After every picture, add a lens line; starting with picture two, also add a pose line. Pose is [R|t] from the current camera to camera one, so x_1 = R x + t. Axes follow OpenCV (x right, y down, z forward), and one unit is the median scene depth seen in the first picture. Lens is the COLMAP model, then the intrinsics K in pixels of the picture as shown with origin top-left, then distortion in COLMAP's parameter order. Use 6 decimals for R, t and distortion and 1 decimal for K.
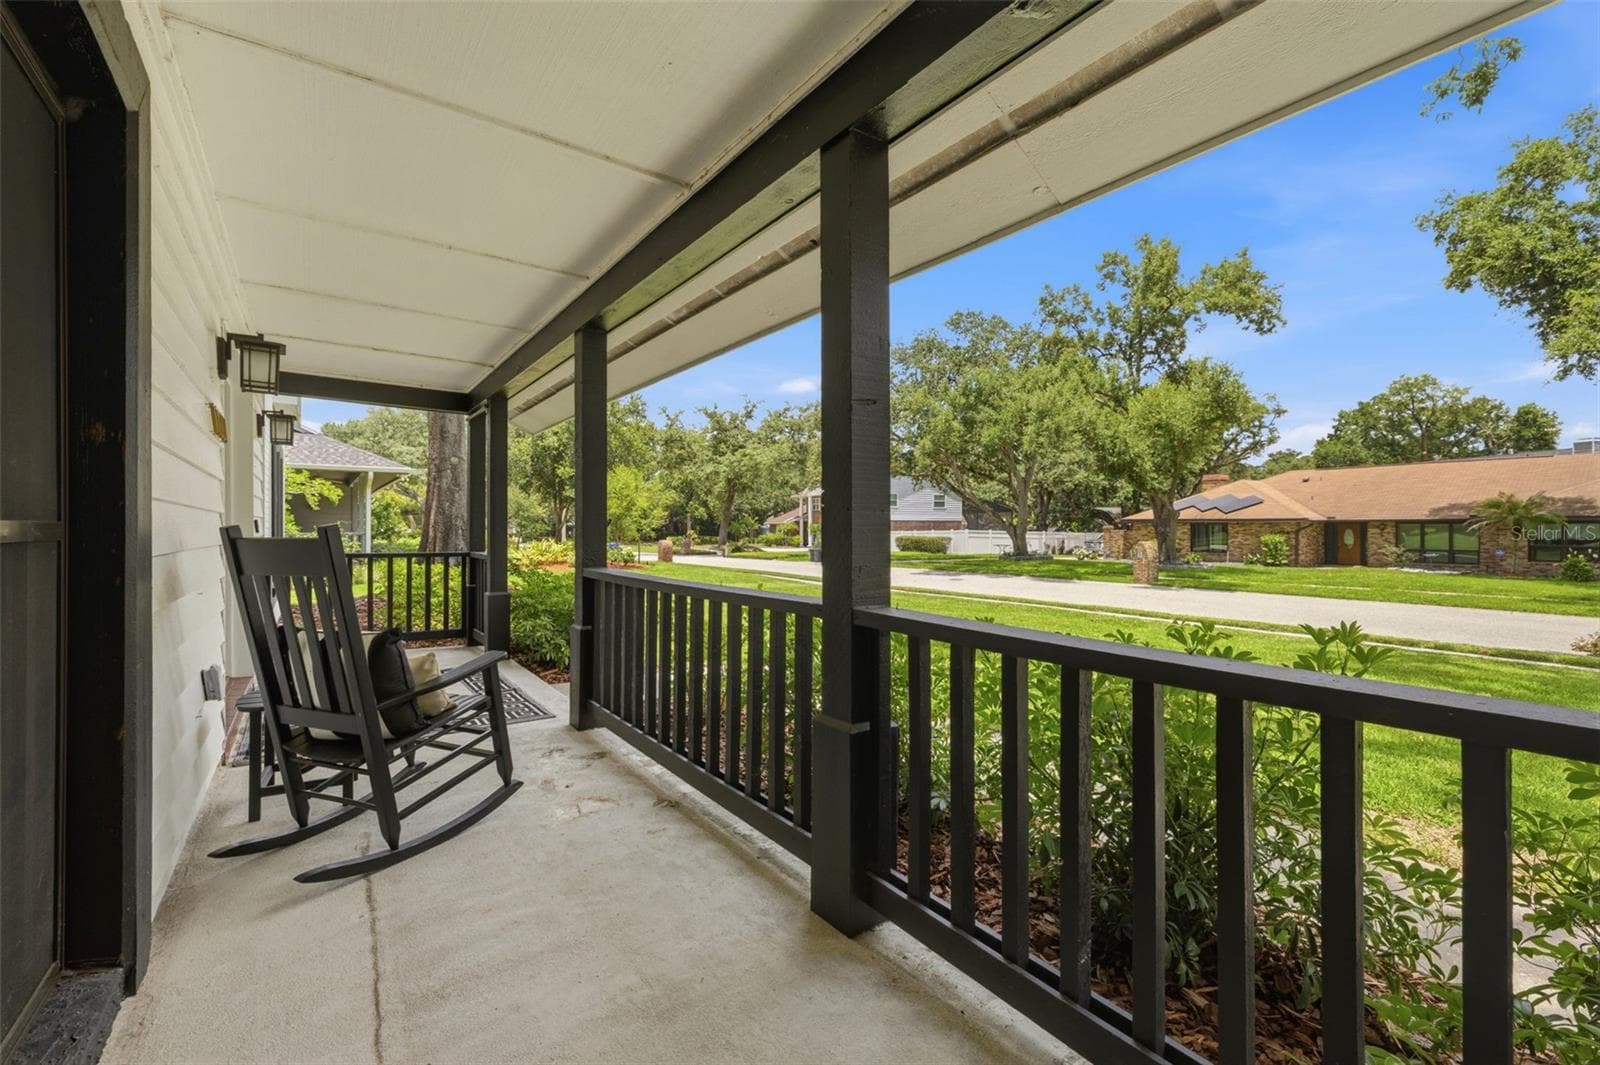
lens RADIAL K [[681.6, 0, 800.0], [0, 681.6, 532.5], [0, 0, 1]] dist [0.001689, 0.000617]
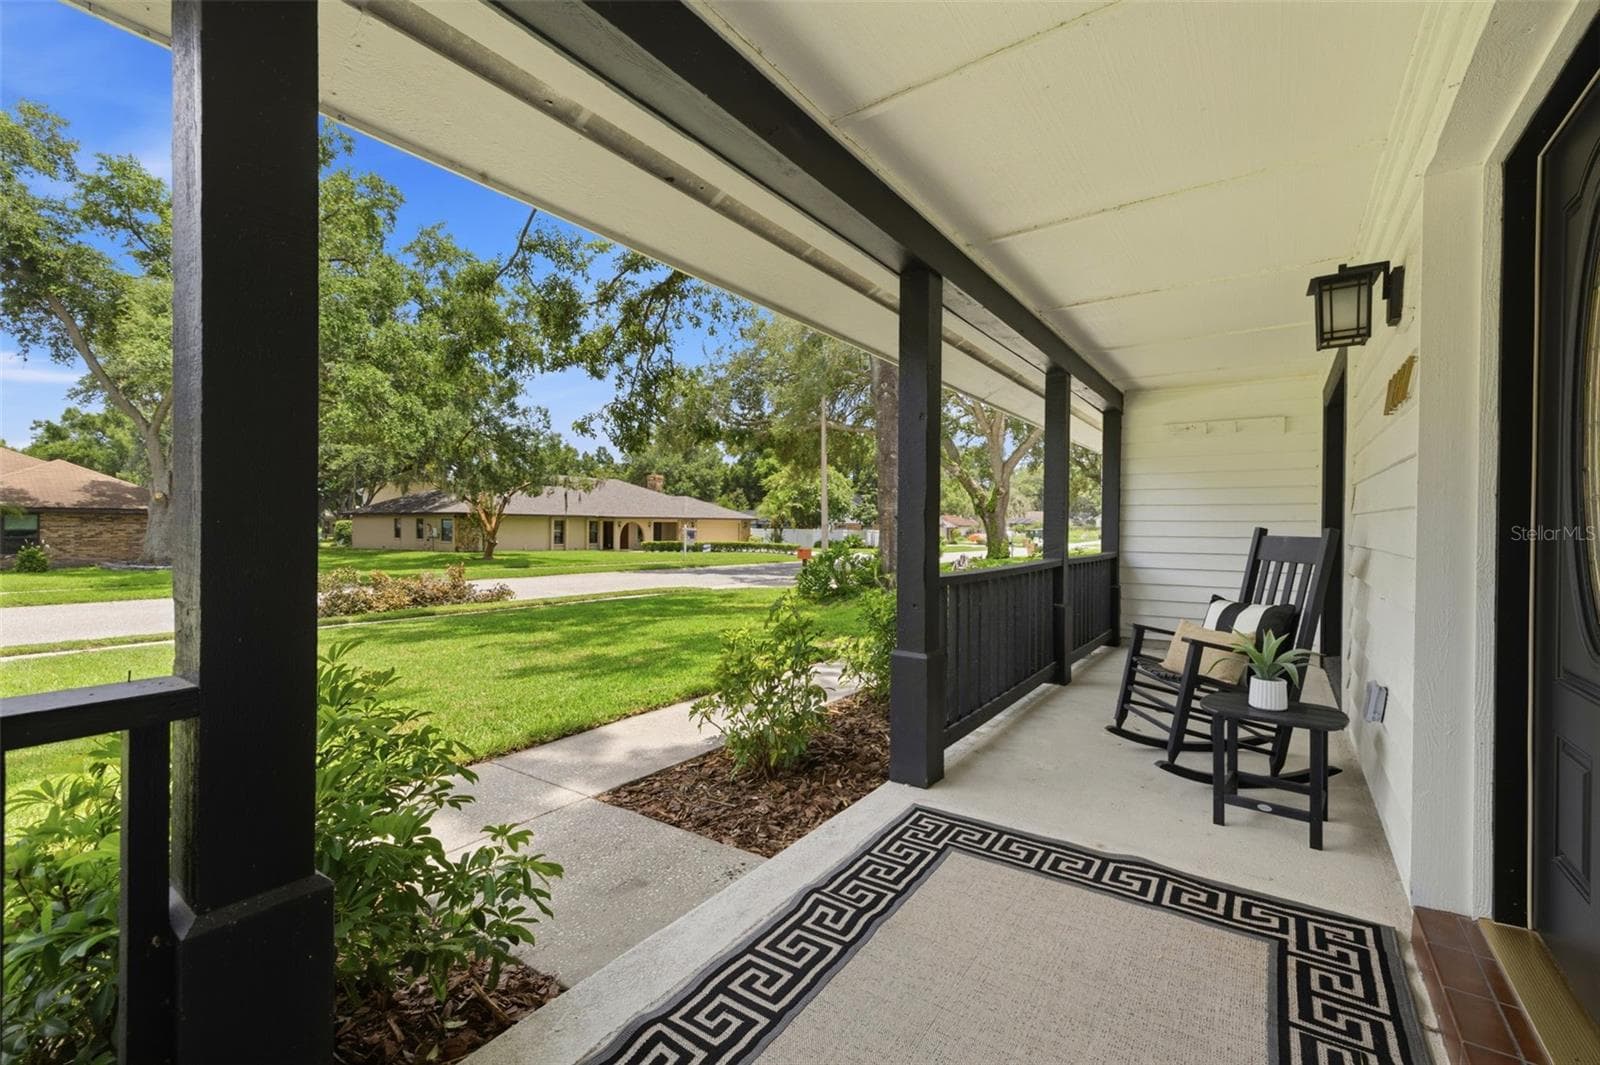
lens RADIAL K [[681.6, 0, 800.0], [0, 681.6, 532.5], [0, 0, 1]] dist [0.001689, 0.000617]
pose [[-0.340214, -0.013066, 0.940257, -0.892542], [-0.001806, 0.999911, 0.013241, -0.009215], [-0.940346, 0.002806, -0.340207, 1.250565]]
